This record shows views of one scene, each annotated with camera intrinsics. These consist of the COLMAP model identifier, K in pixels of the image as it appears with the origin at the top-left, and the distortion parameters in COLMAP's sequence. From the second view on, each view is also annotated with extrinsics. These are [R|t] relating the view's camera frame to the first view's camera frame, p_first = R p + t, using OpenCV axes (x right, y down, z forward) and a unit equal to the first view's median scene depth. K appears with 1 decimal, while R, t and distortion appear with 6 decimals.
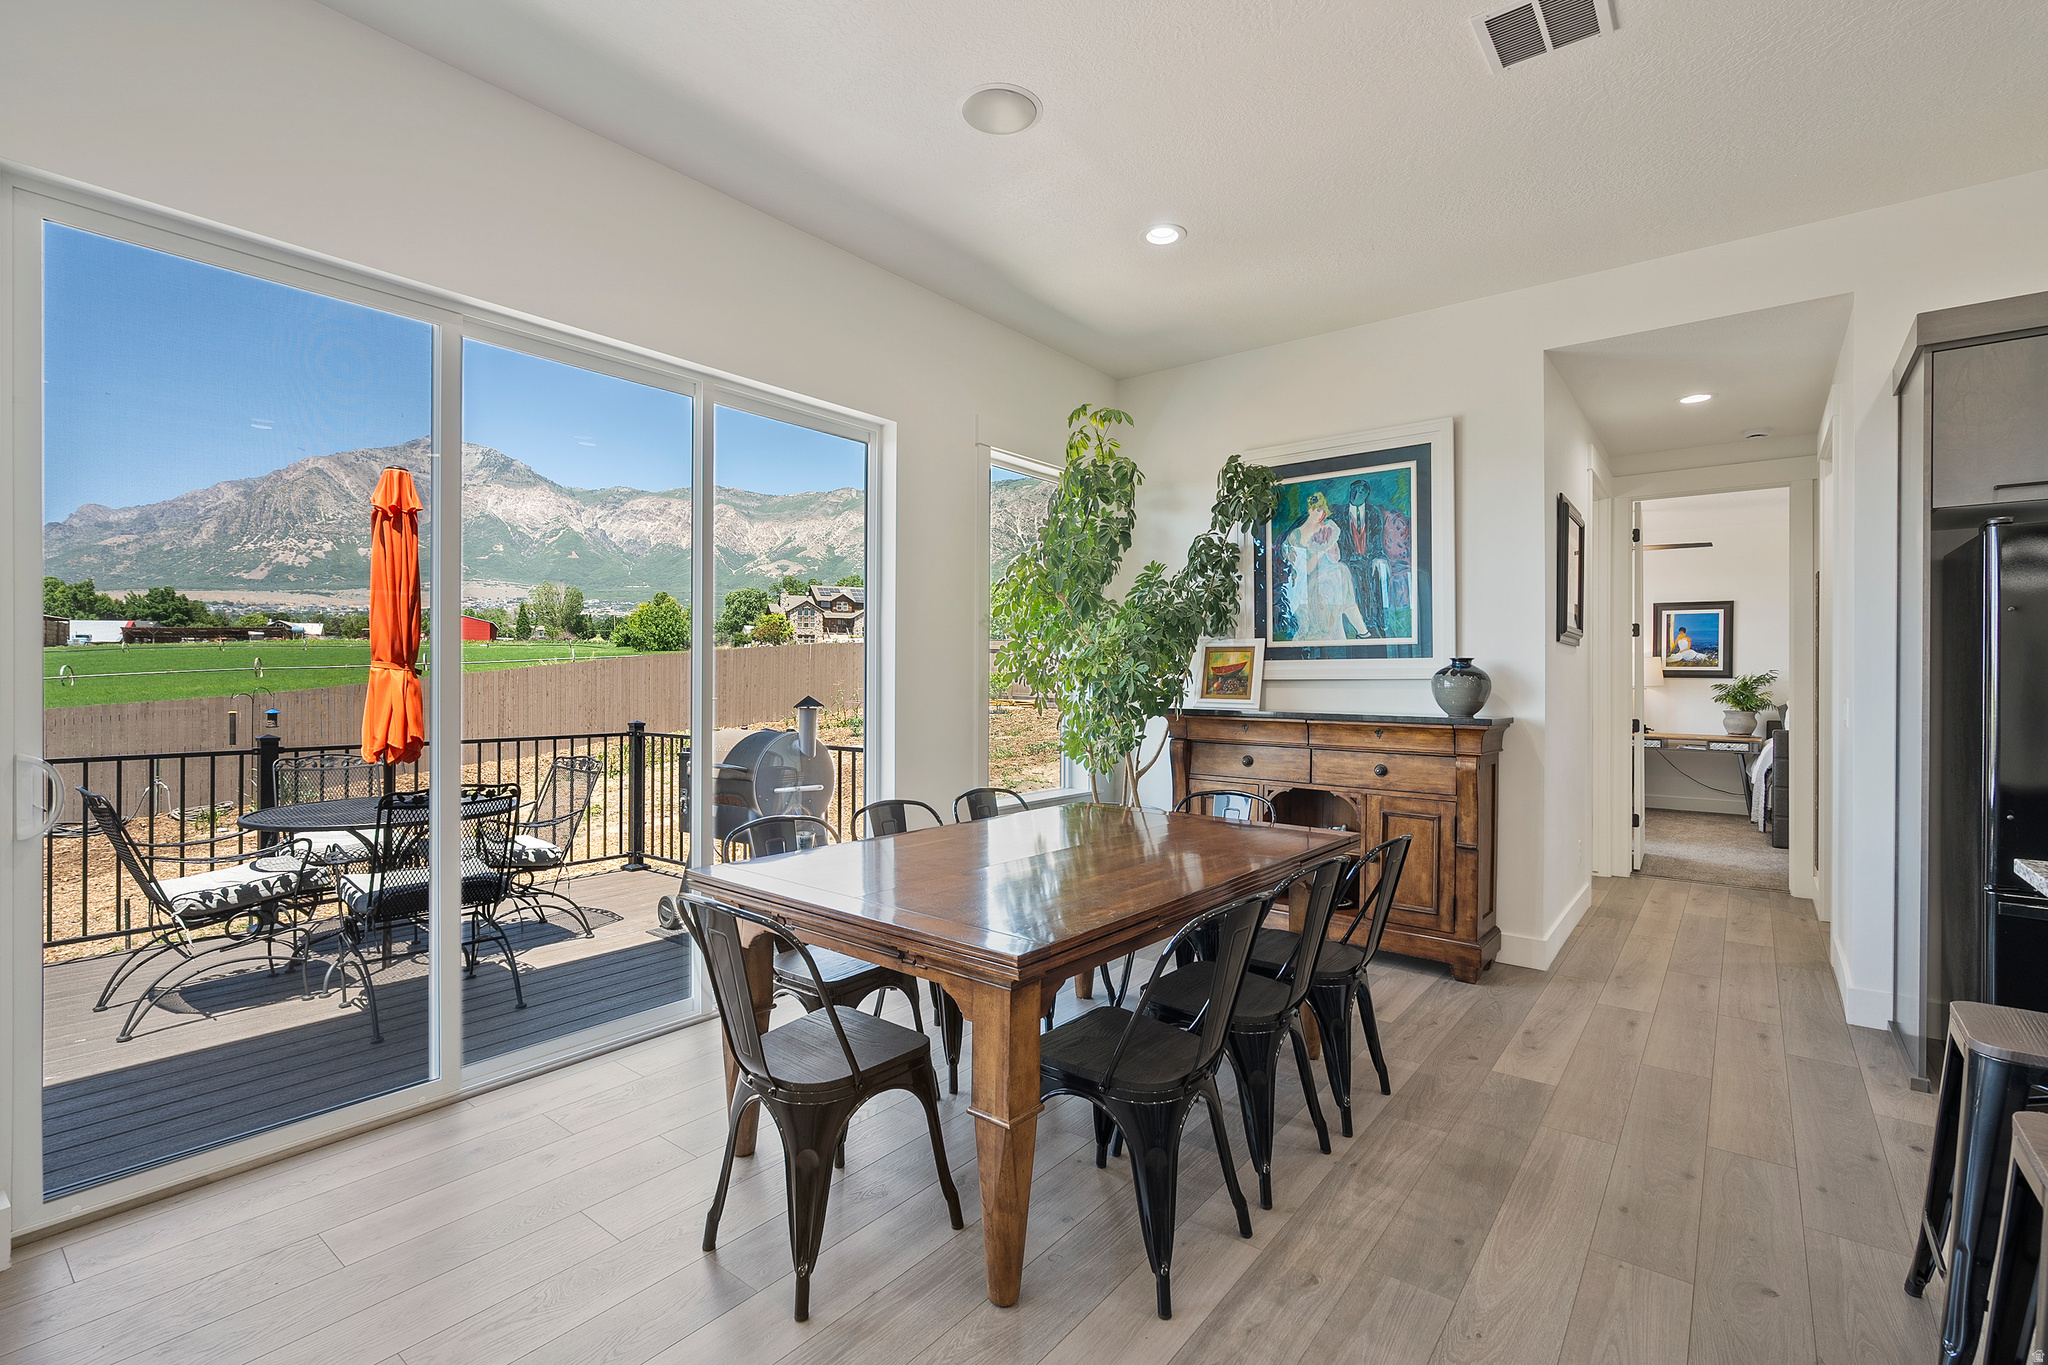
lens RADIAL K [[930.7, 0, 1029.7], [0, 930.7, 682.0], [0, 0, 1]] dist [-0.005853, 0.001699]
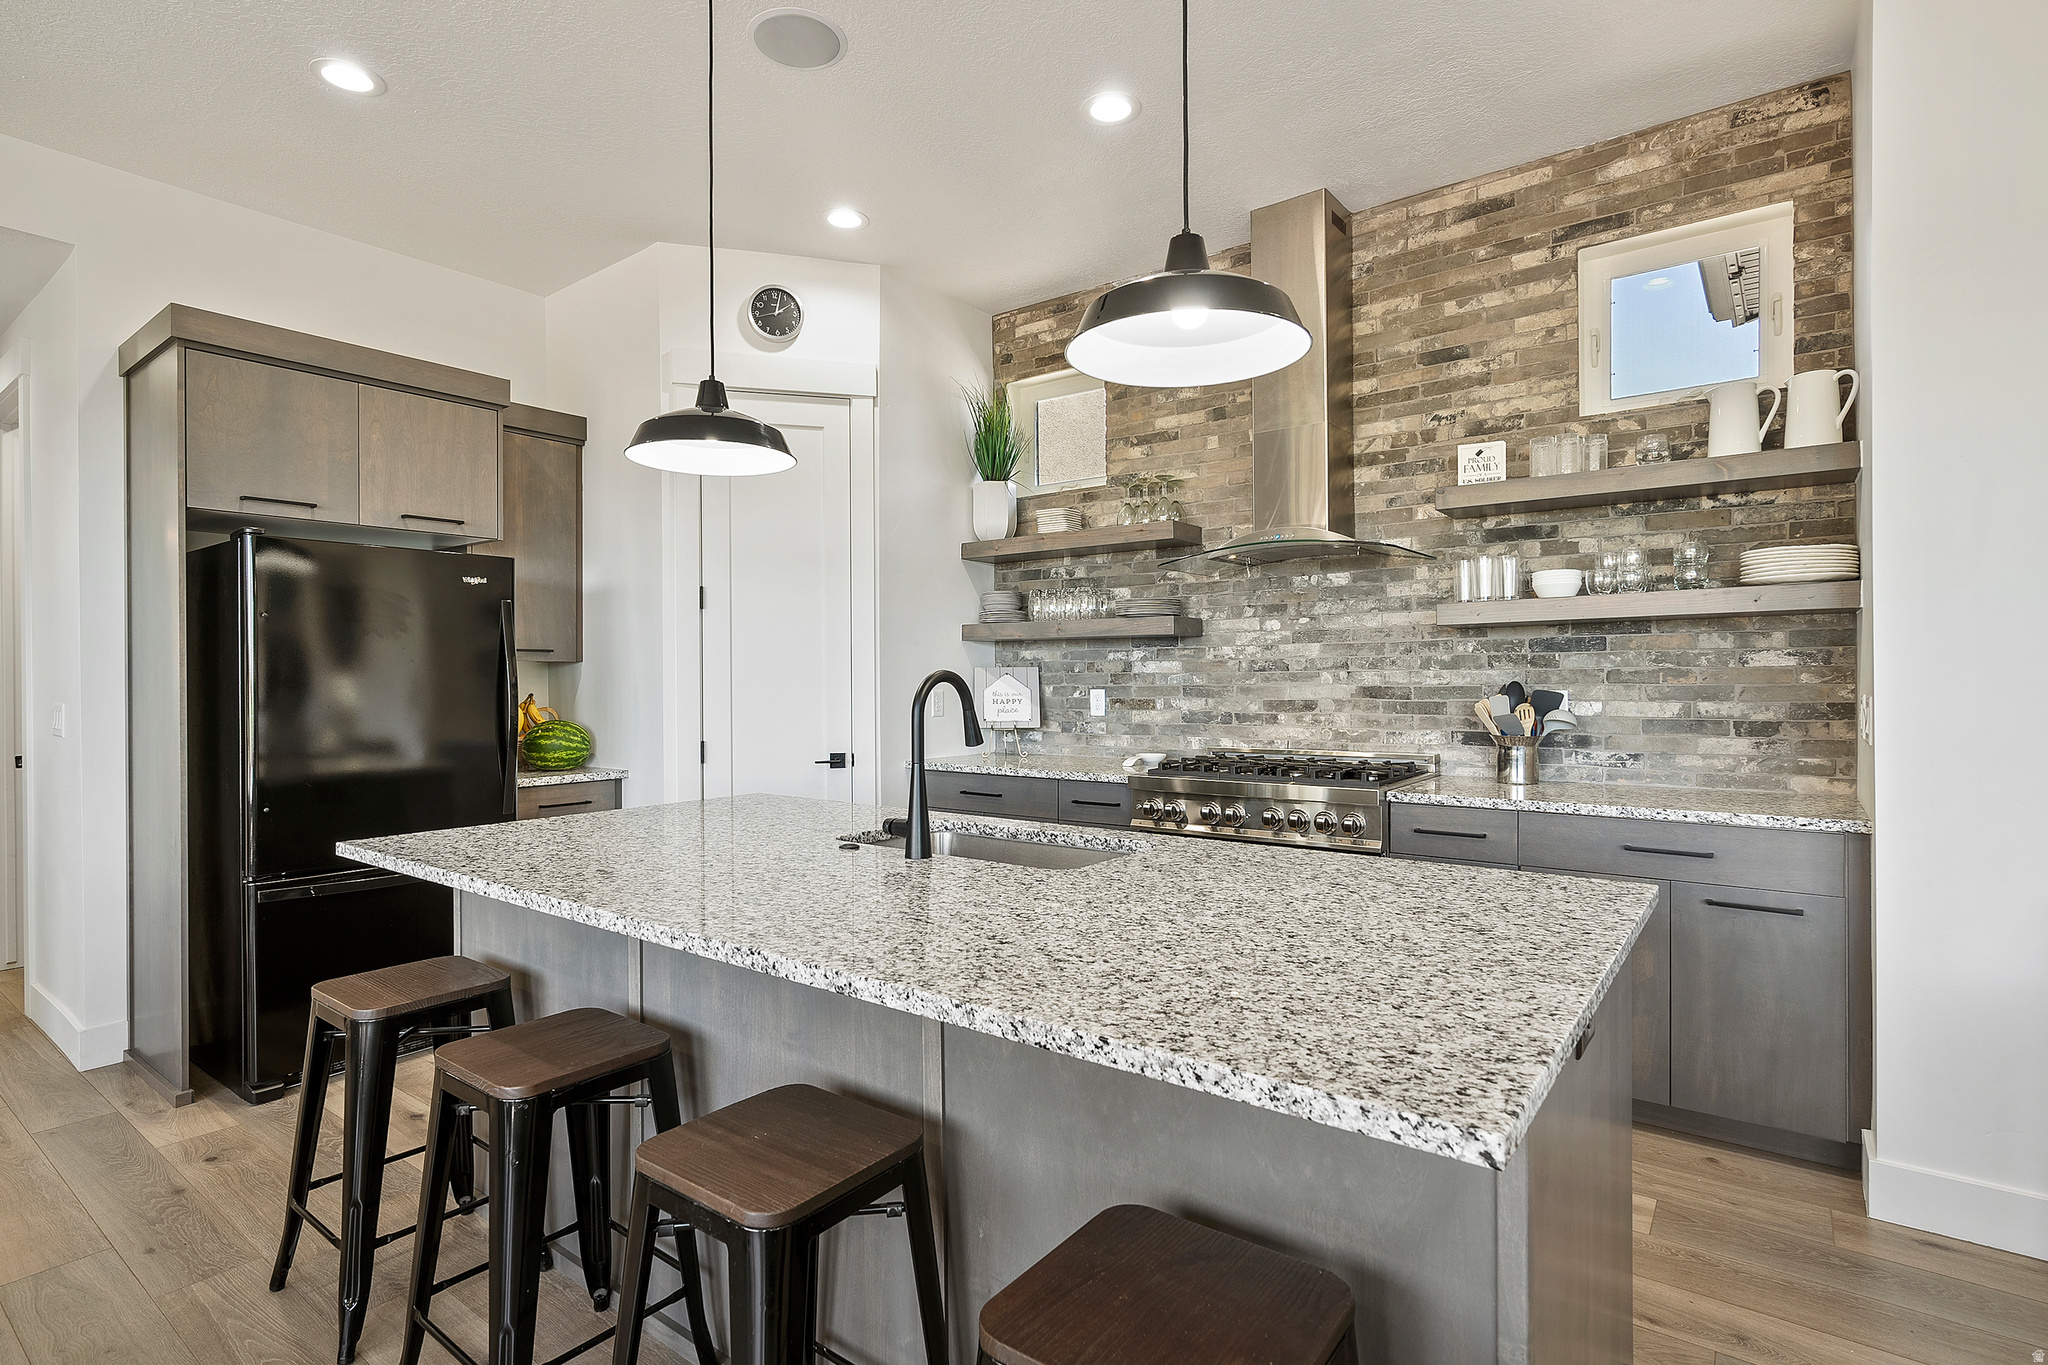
lens RADIAL K [[996.7, 0, 1033.3], [0, 996.7, 682.7], [0, 0, 1]] dist [-0.006931, 0.001364]
pose [[-0.017824, -0.008933, 0.999801, -0.057784], [0.010853, 0.999899, 0.009128, -0.000914], [-0.999782, 0.011014, -0.017725, 0.078313]]
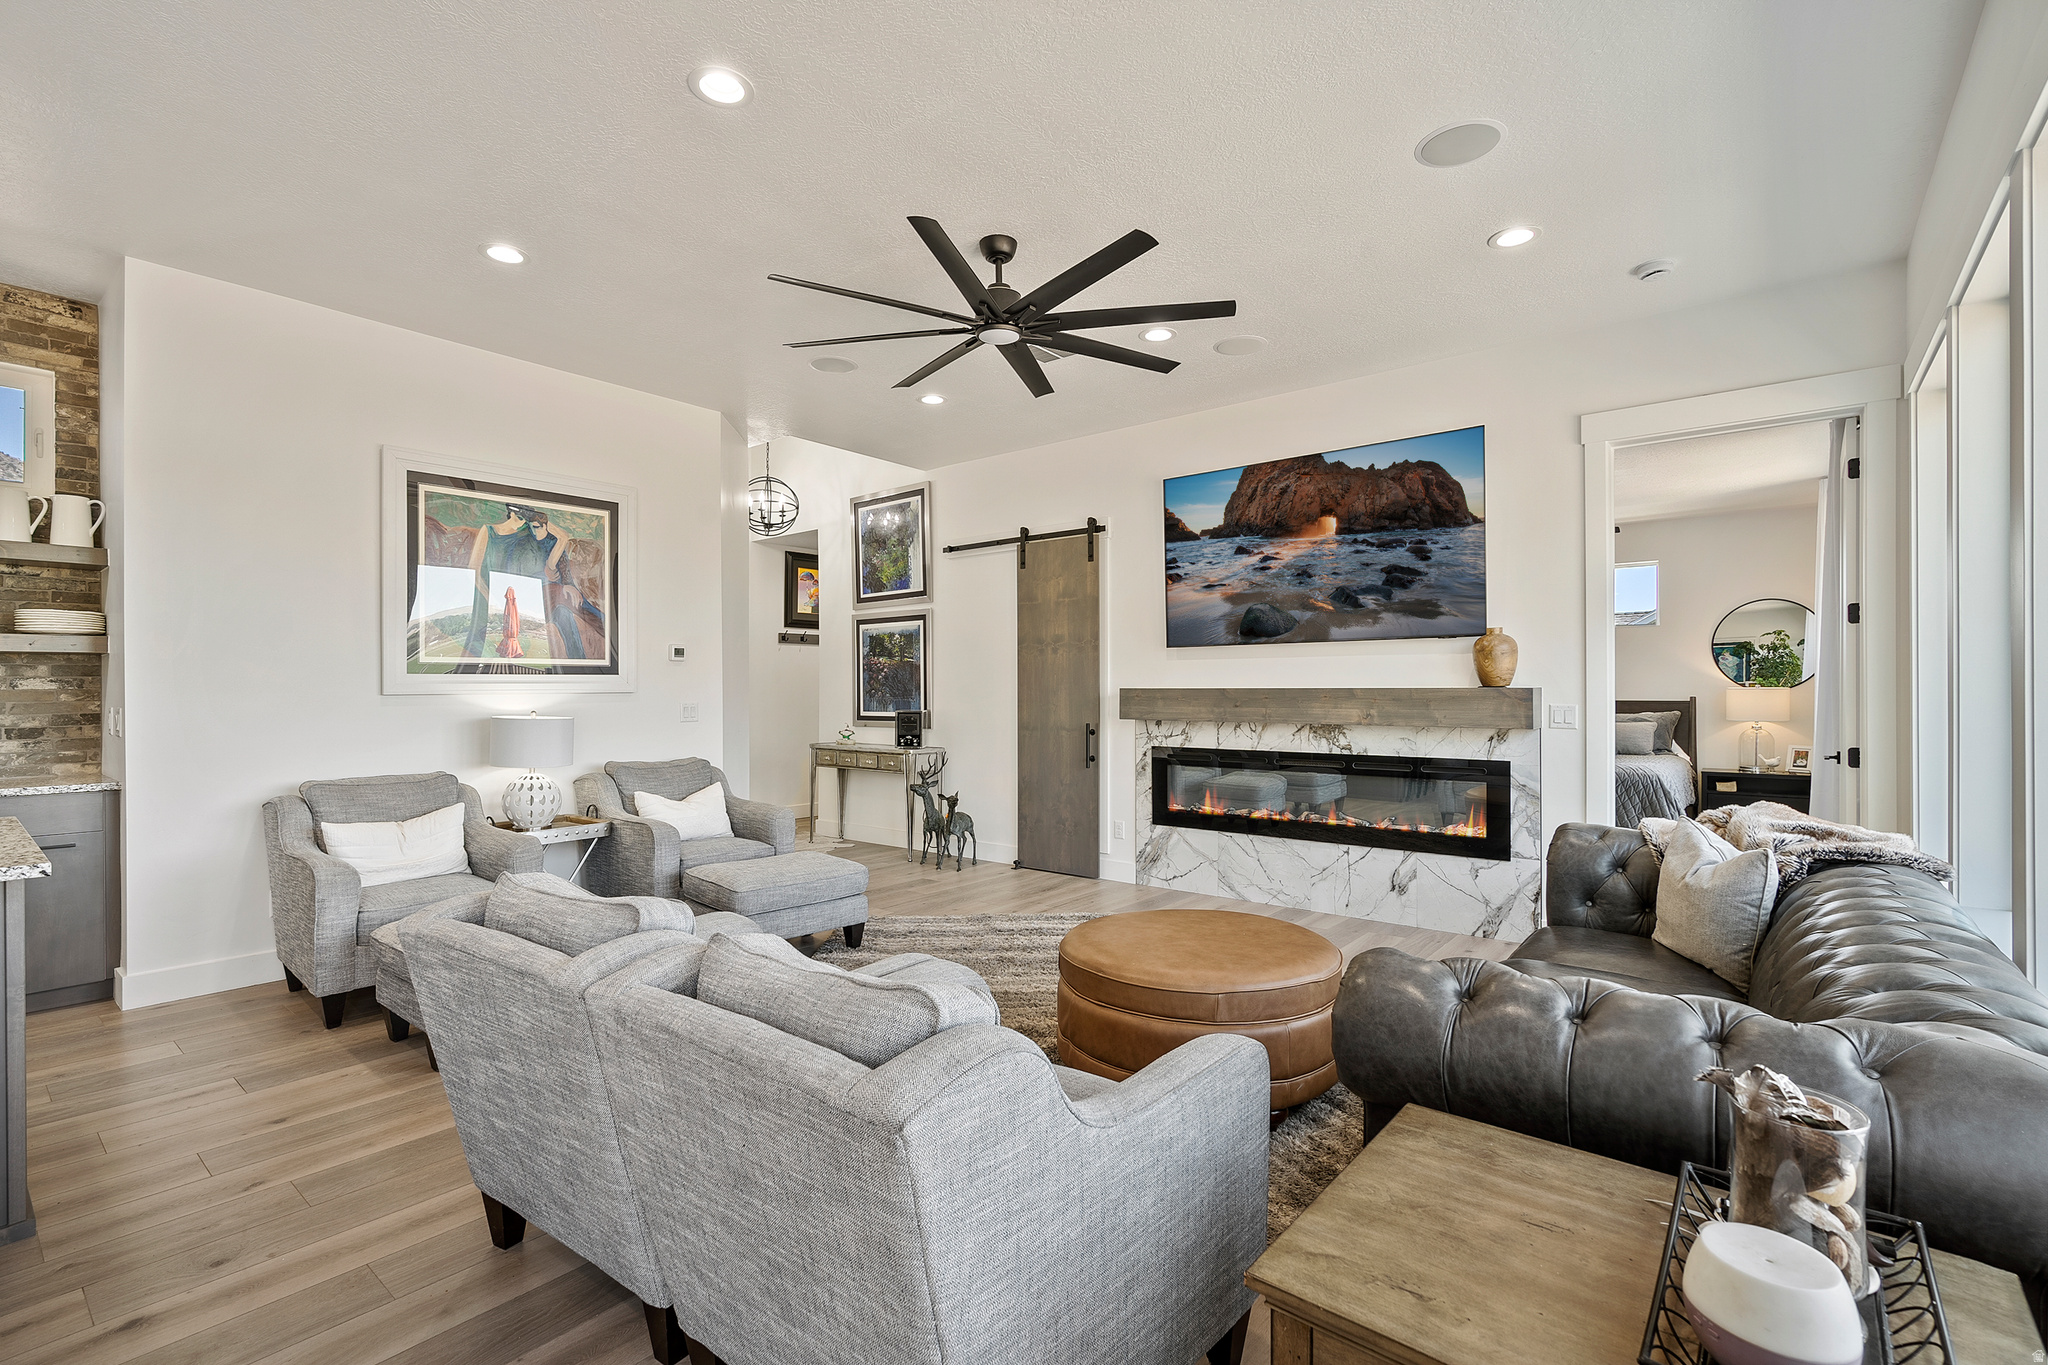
lens RADIAL K [[930.7, 0, 1027.1], [0, 930.7, 689.1], [0, 0, 1]] dist [-0.005853, 0.001699]
pose [[-0.999639, -0.001643, 0.026805, -0.363375], [-0.001520, 0.999988, 0.004600, -0.006112], [-0.026813, 0.004558, -0.999630, 0.421127]]
